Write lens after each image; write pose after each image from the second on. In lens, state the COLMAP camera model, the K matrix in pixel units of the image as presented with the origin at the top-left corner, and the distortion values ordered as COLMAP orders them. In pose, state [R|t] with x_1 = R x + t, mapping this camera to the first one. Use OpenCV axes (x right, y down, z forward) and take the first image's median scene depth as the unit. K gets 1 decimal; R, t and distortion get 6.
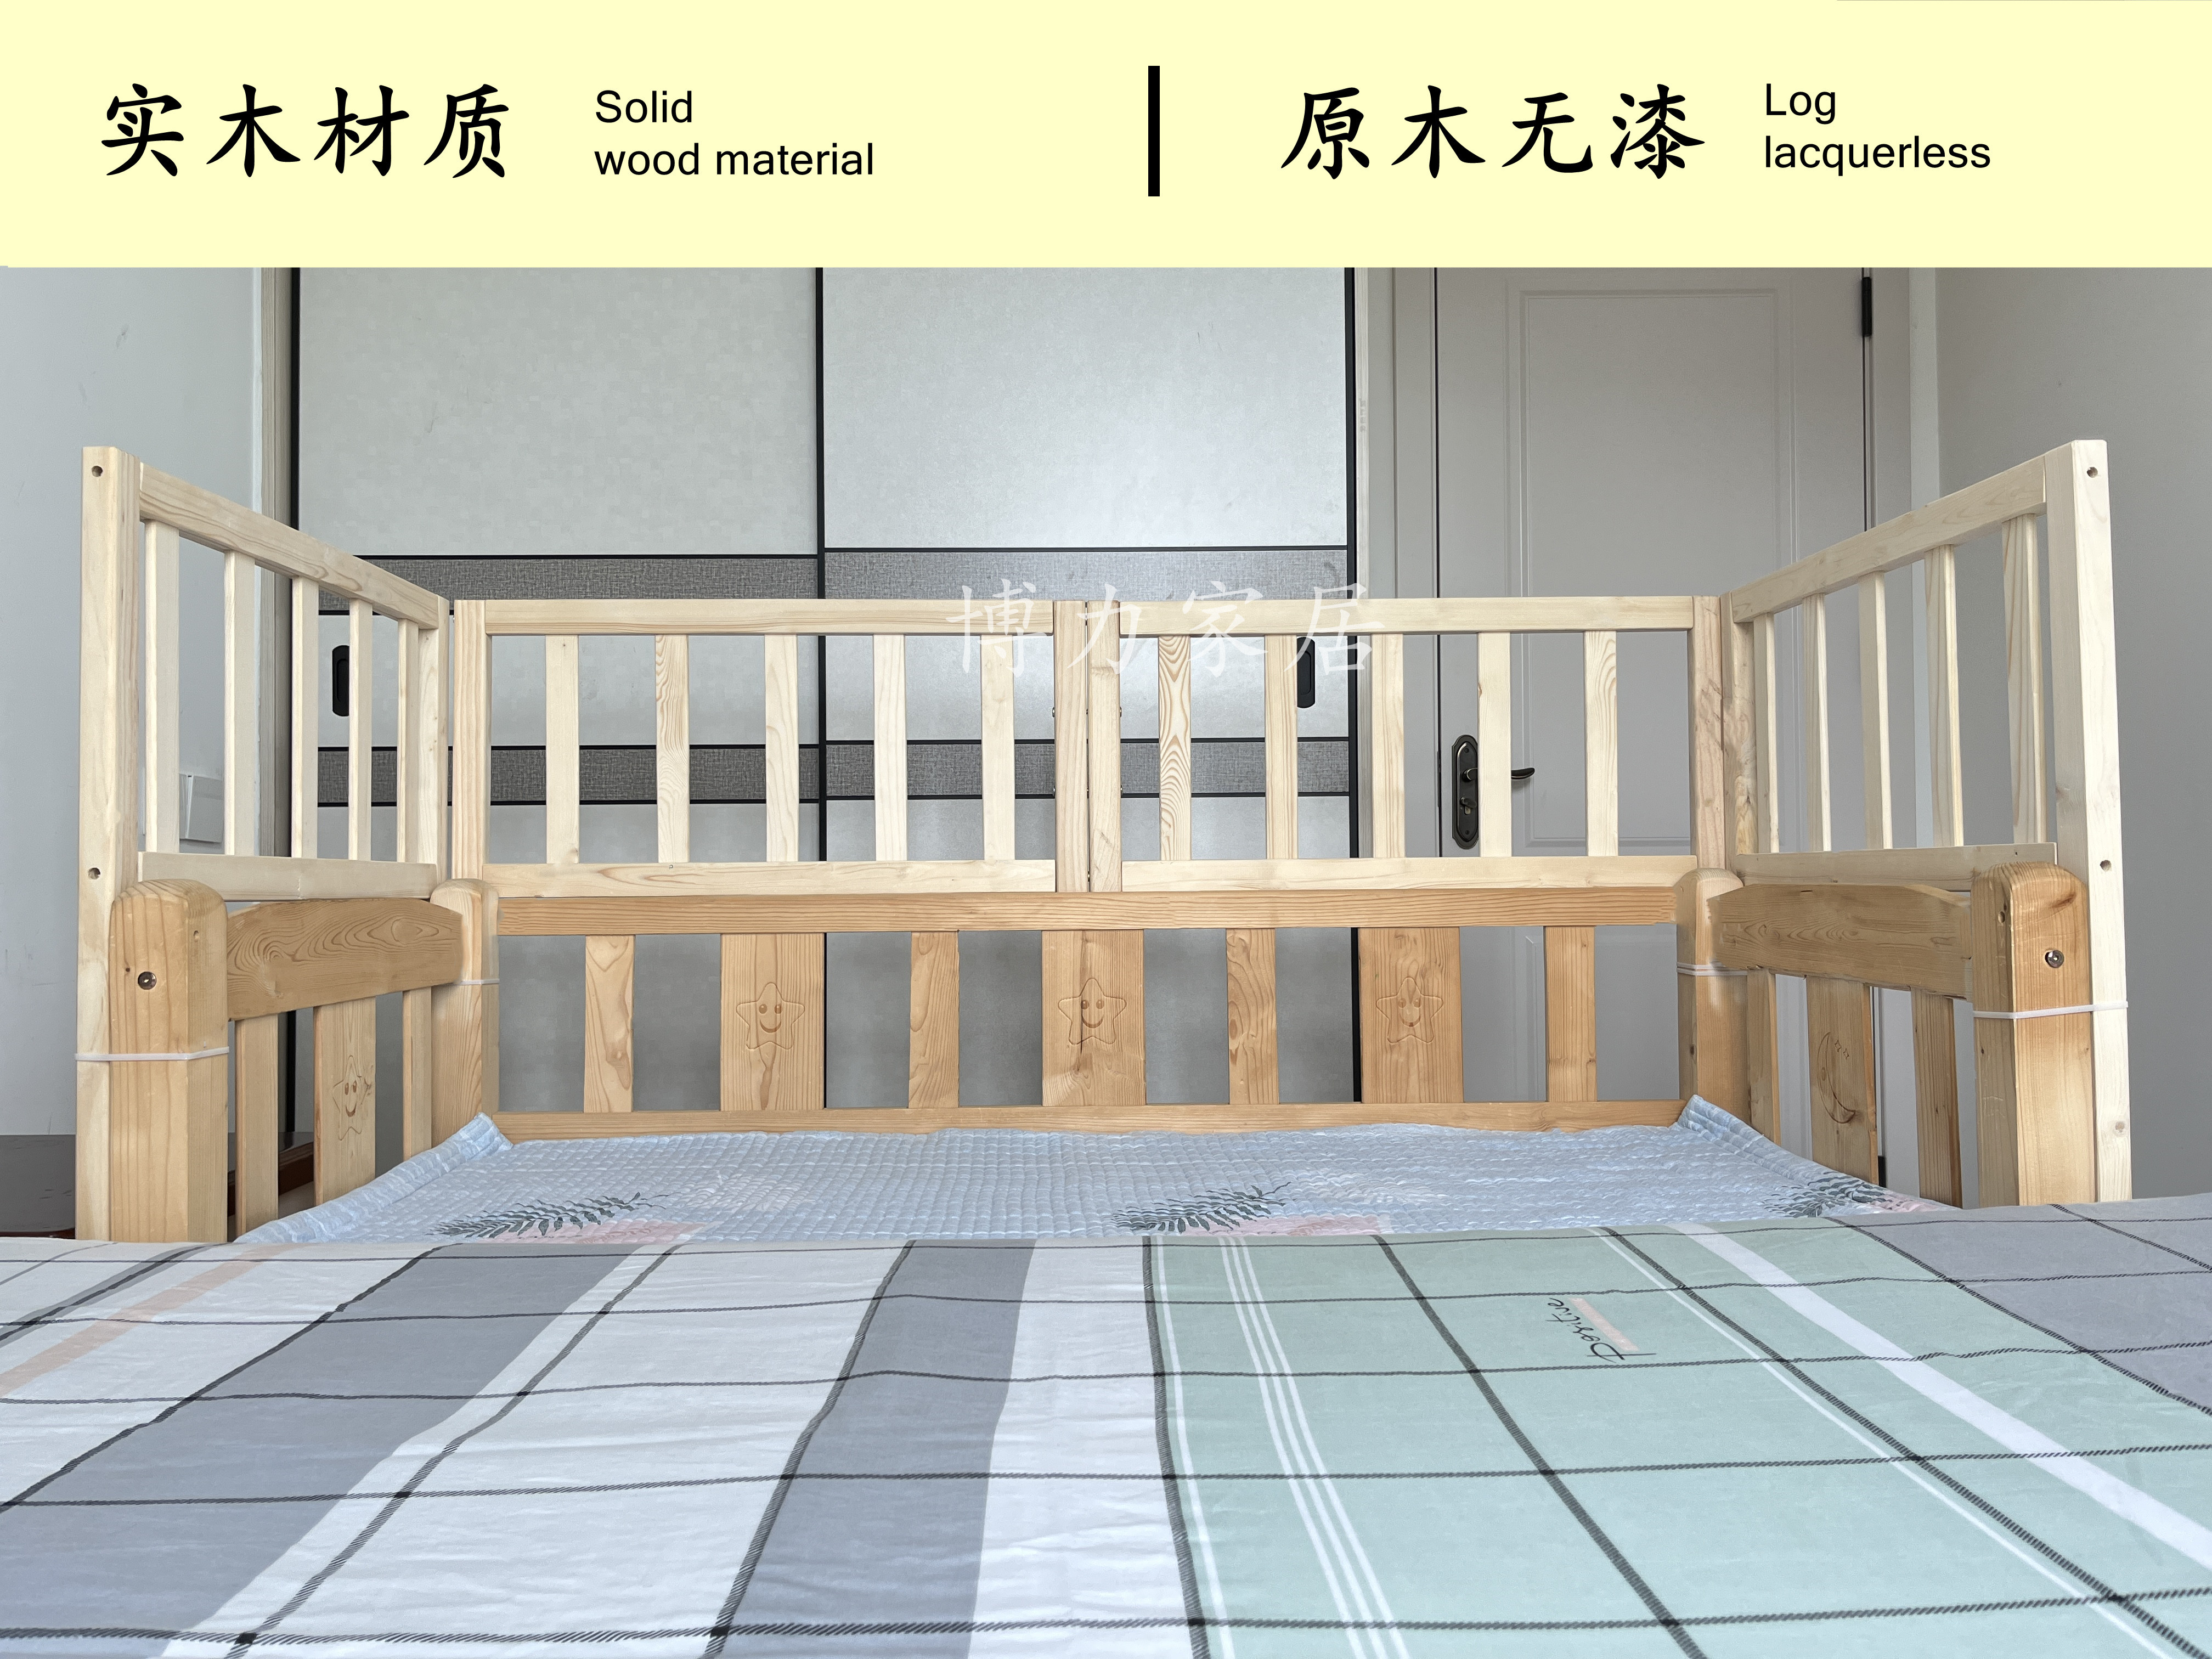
lens RADIAL K [[1700.1, 0, 1109.7], [0, 1700.1, 838.0], [0, 0, 1]] dist [0.052033, -0.046873]
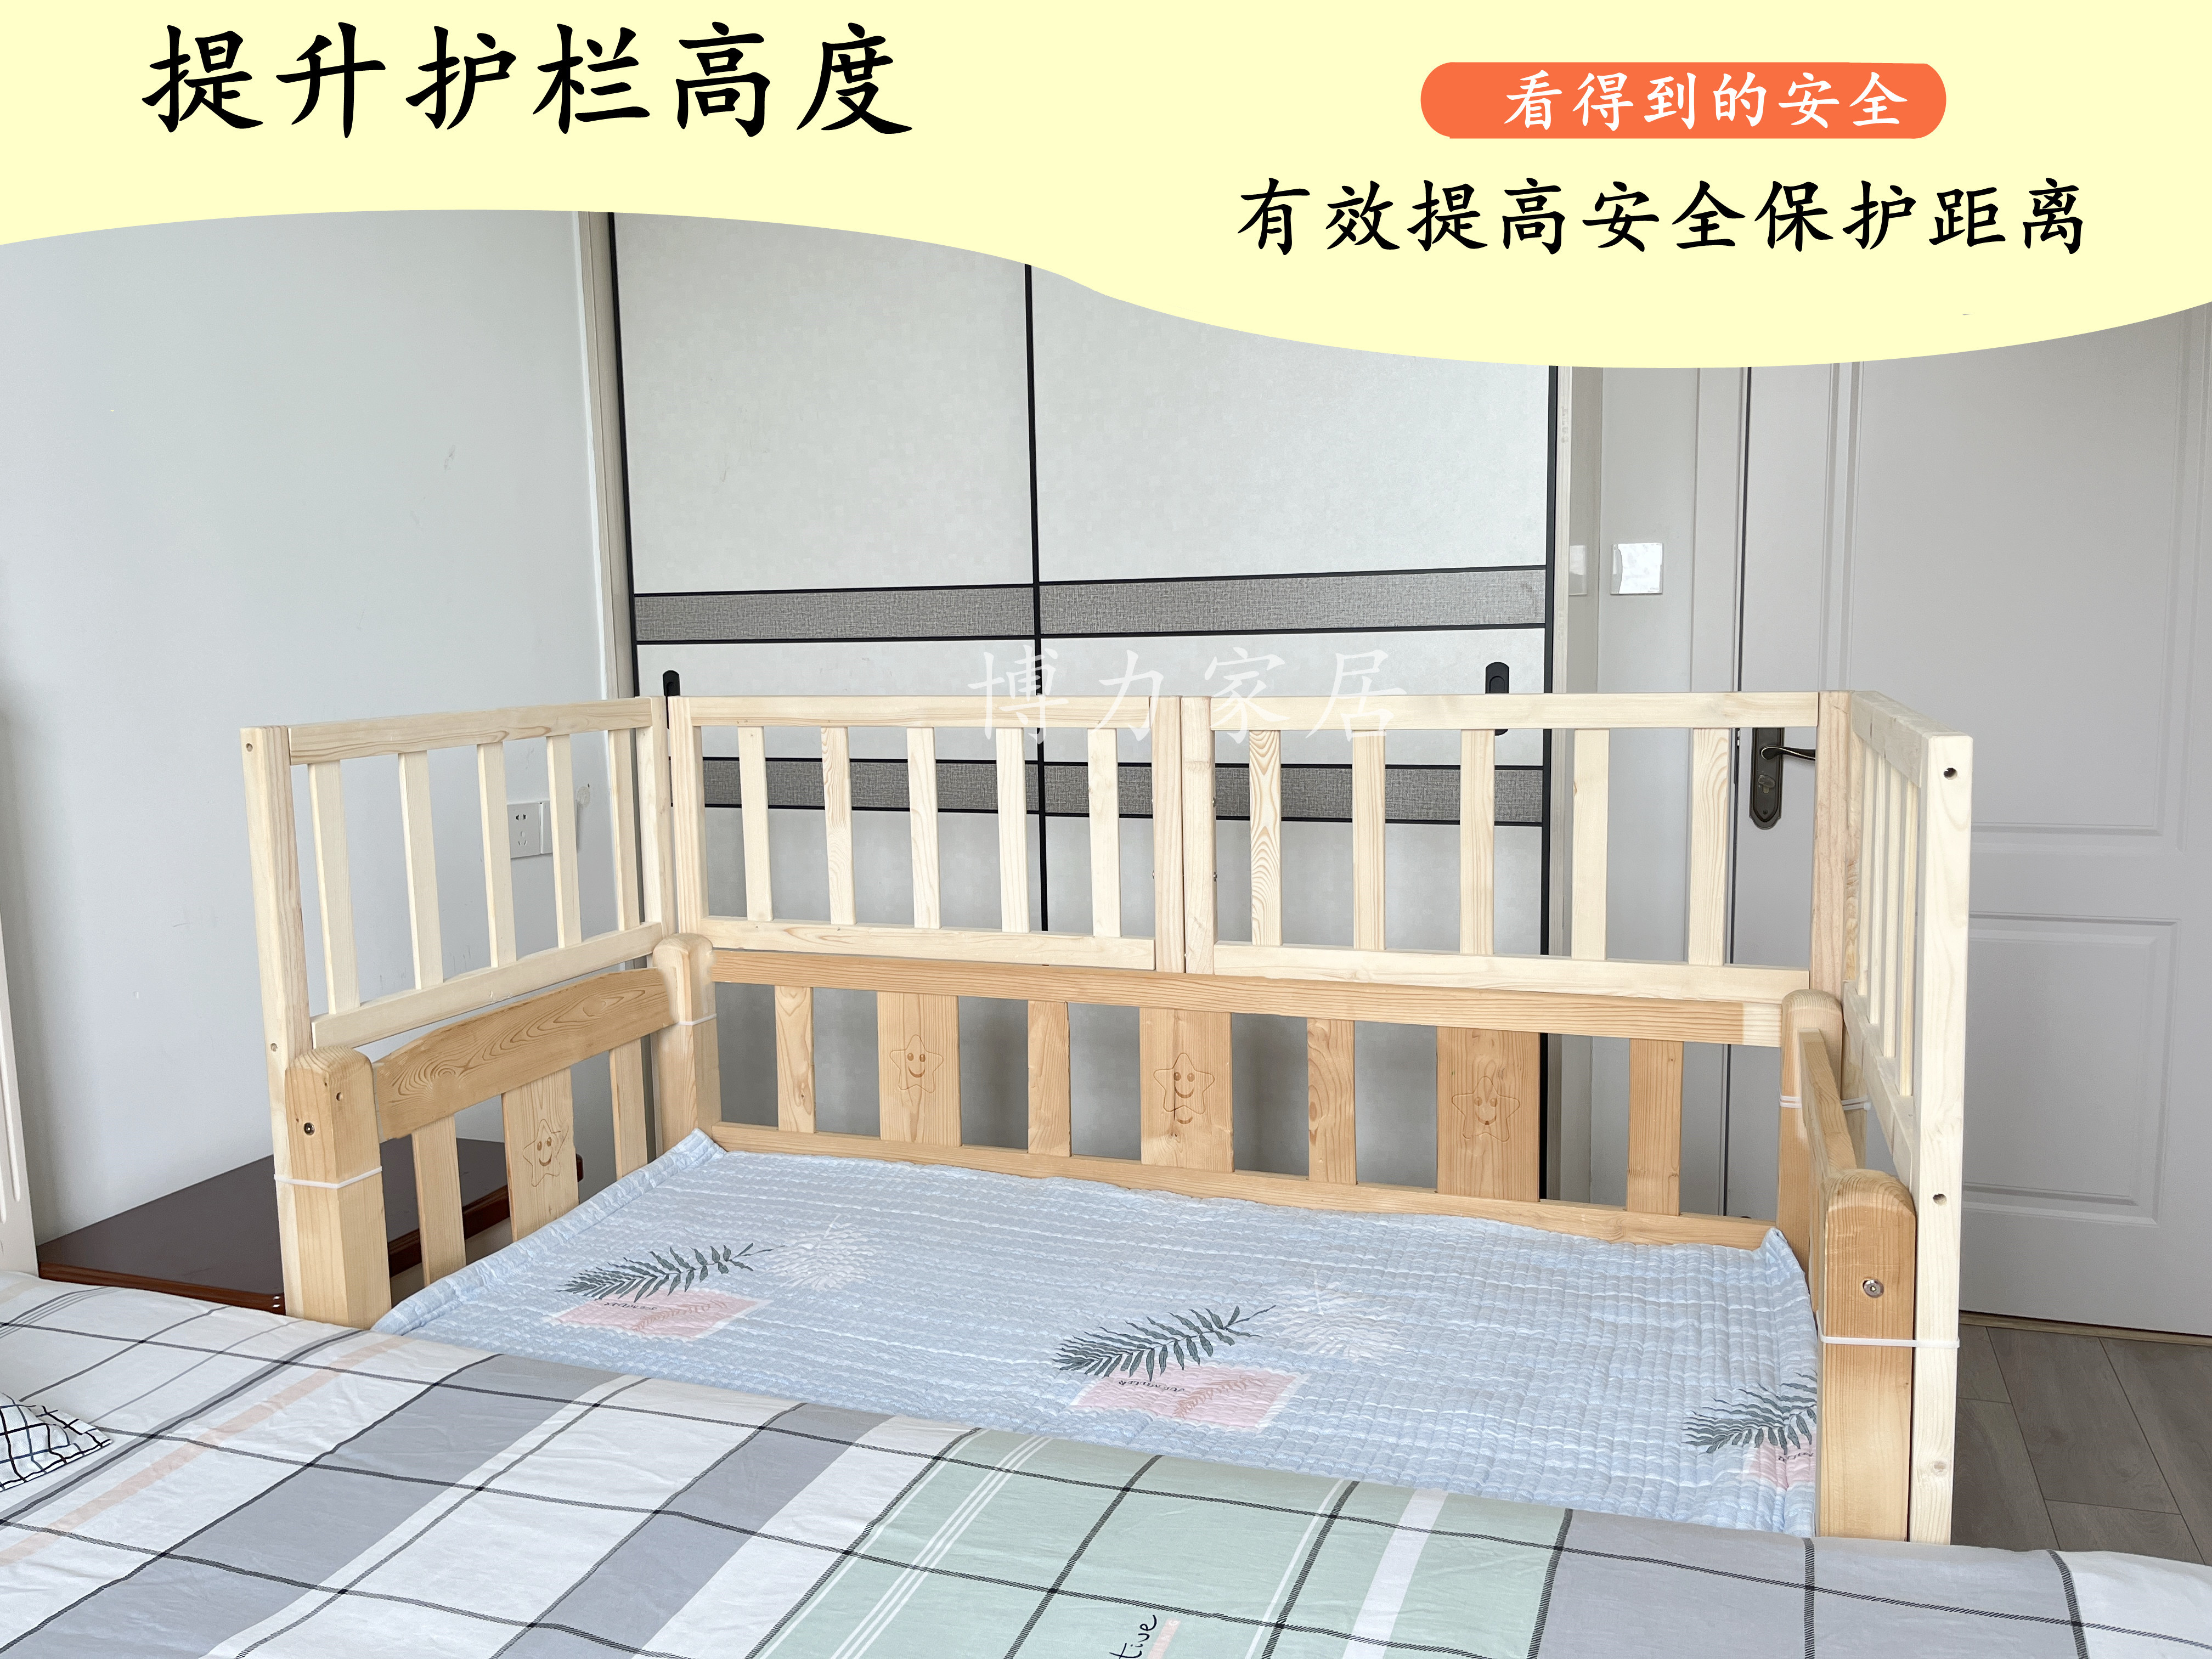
lens RADIAL K [[1700.1, 0, 1098.2], [0, 1700.1, 847.1], [0, 0, 1]] dist [0.052033, -0.046873]
pose [[0.932715, 0.036383, -0.358775, 0.321518], [0.022113, 0.987255, 0.157604, -0.217880], [0.359936, -0.154933, 0.920023, 0.011450]]
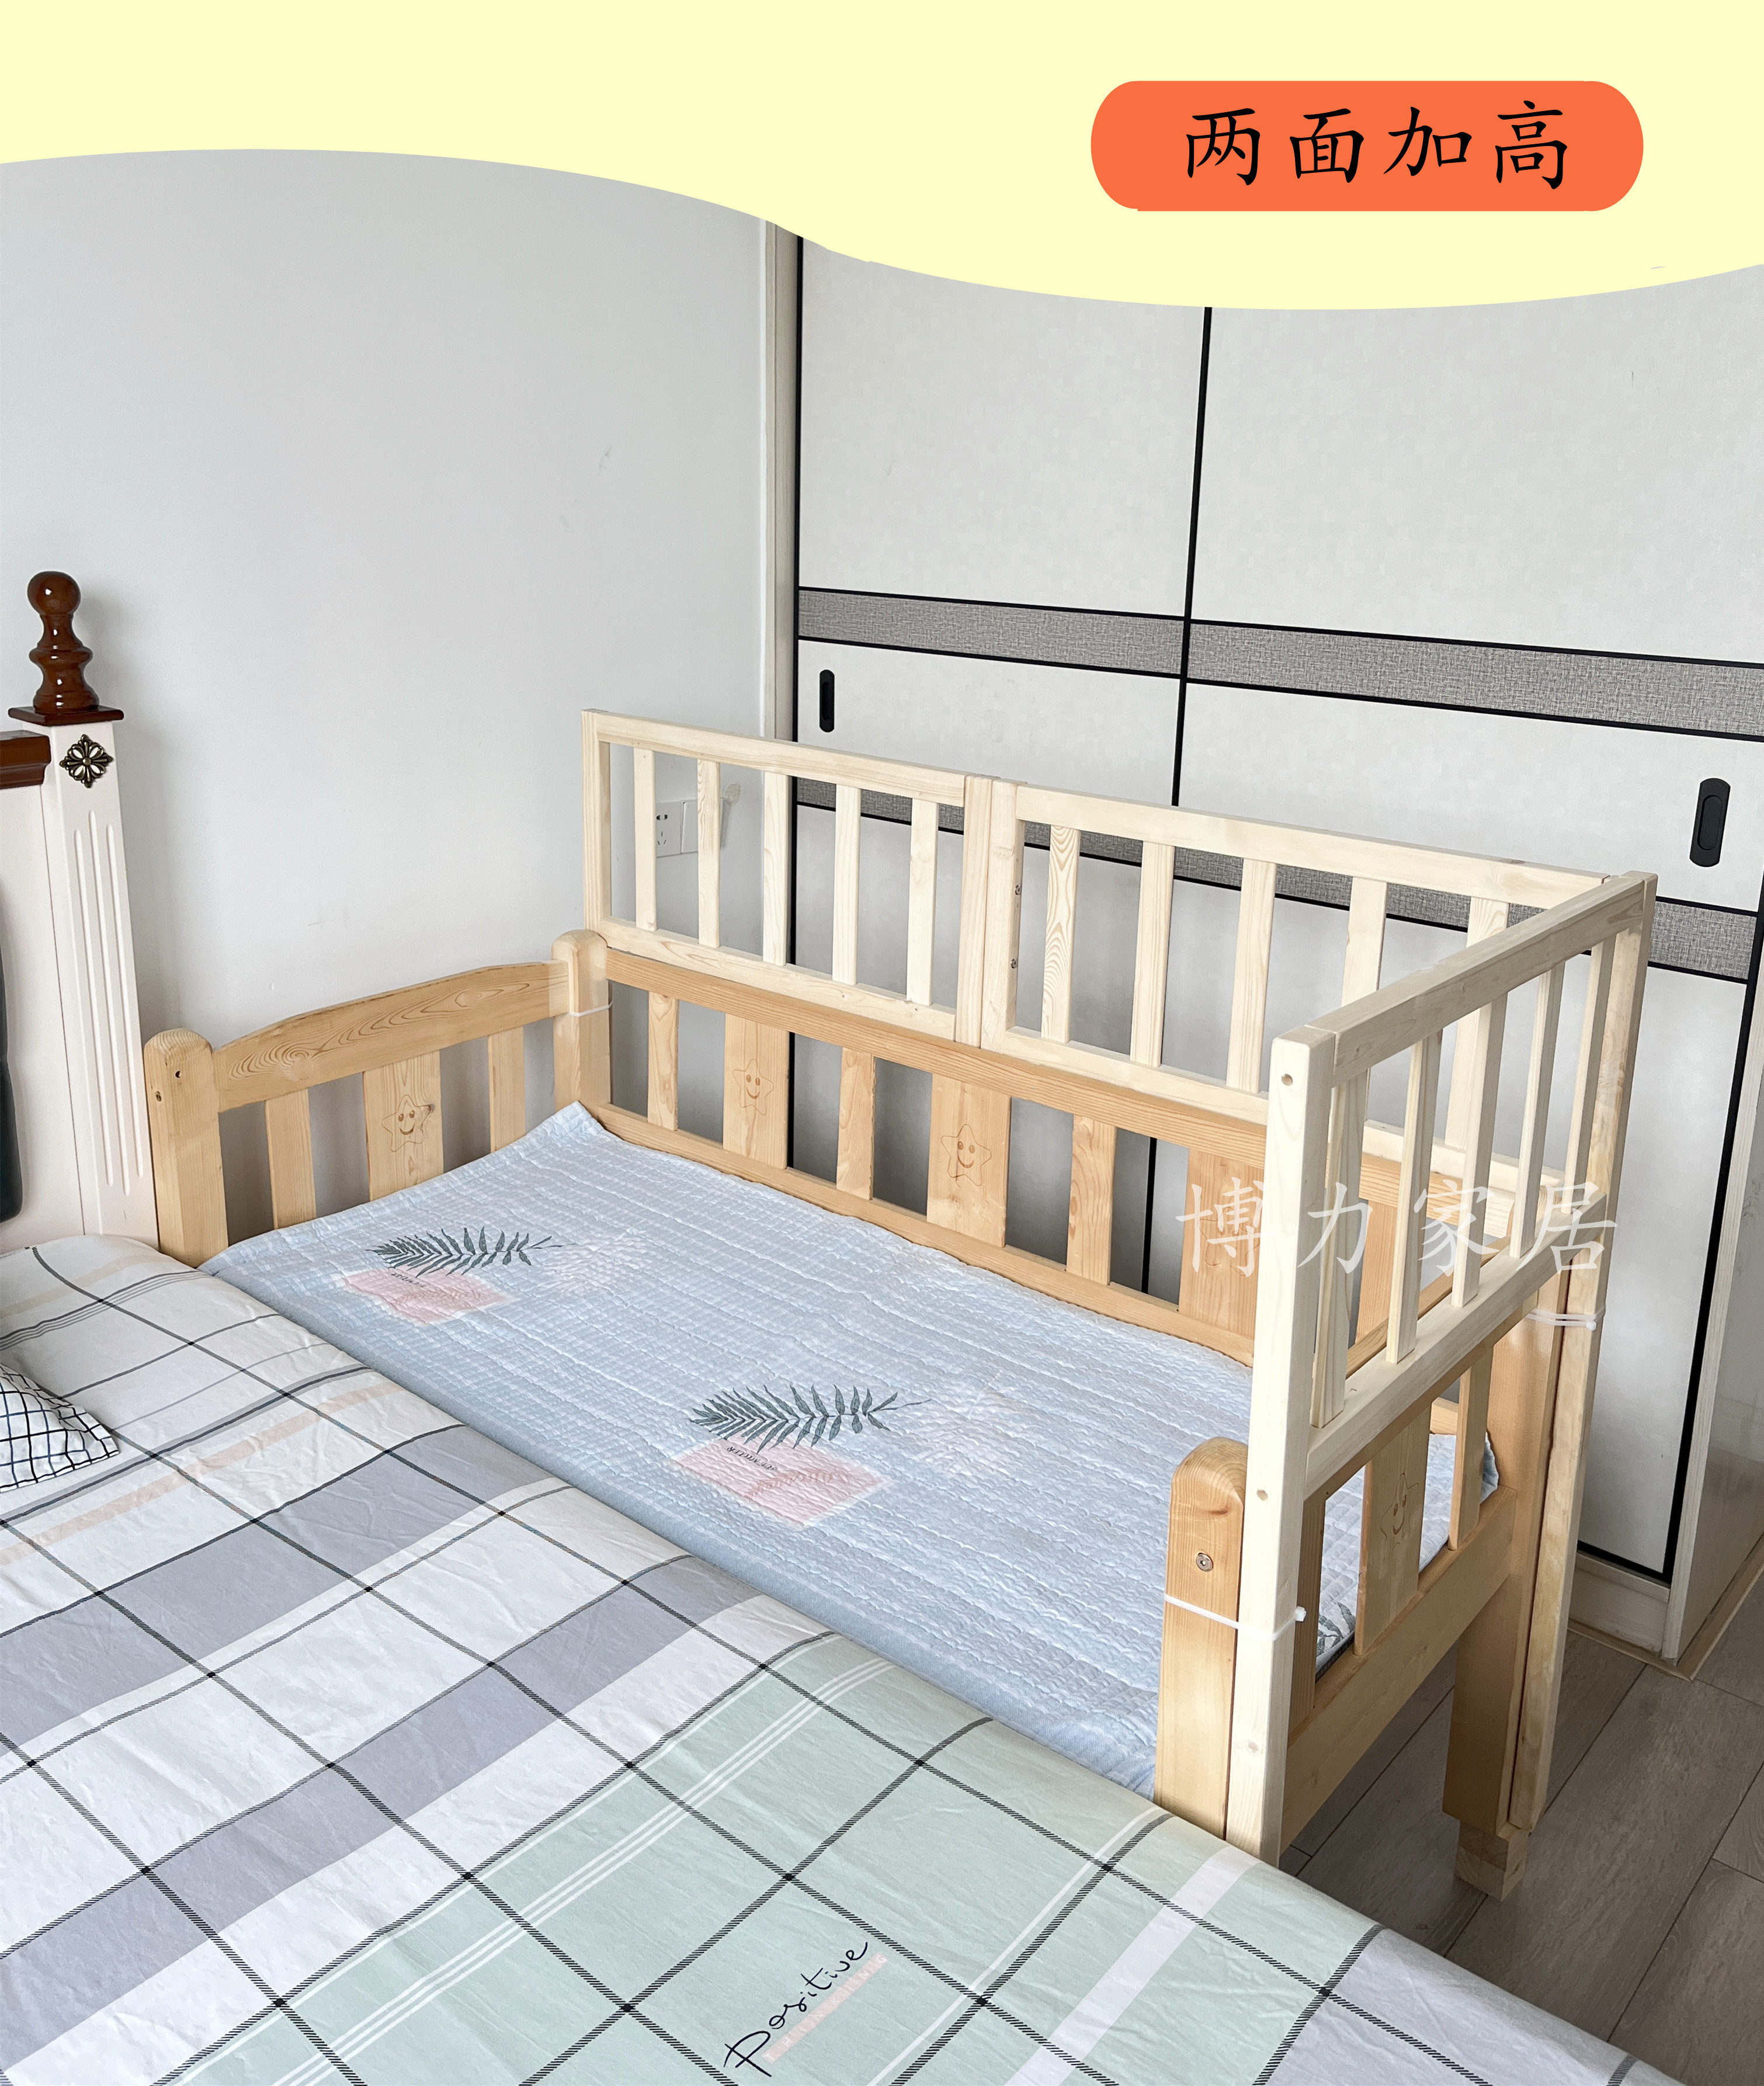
lens RADIAL K [[1791.3, 0, 874.2], [0, 1791.3, 906.5], [0, 0, 1]] dist [0.062463, -0.002310]
pose [[0.753921, 0.181501, -0.631396, 0.648560], [-0.012870, 0.964975, 0.262025, -0.355074], [0.656839, -0.189421, 0.729851, 0.151331]]
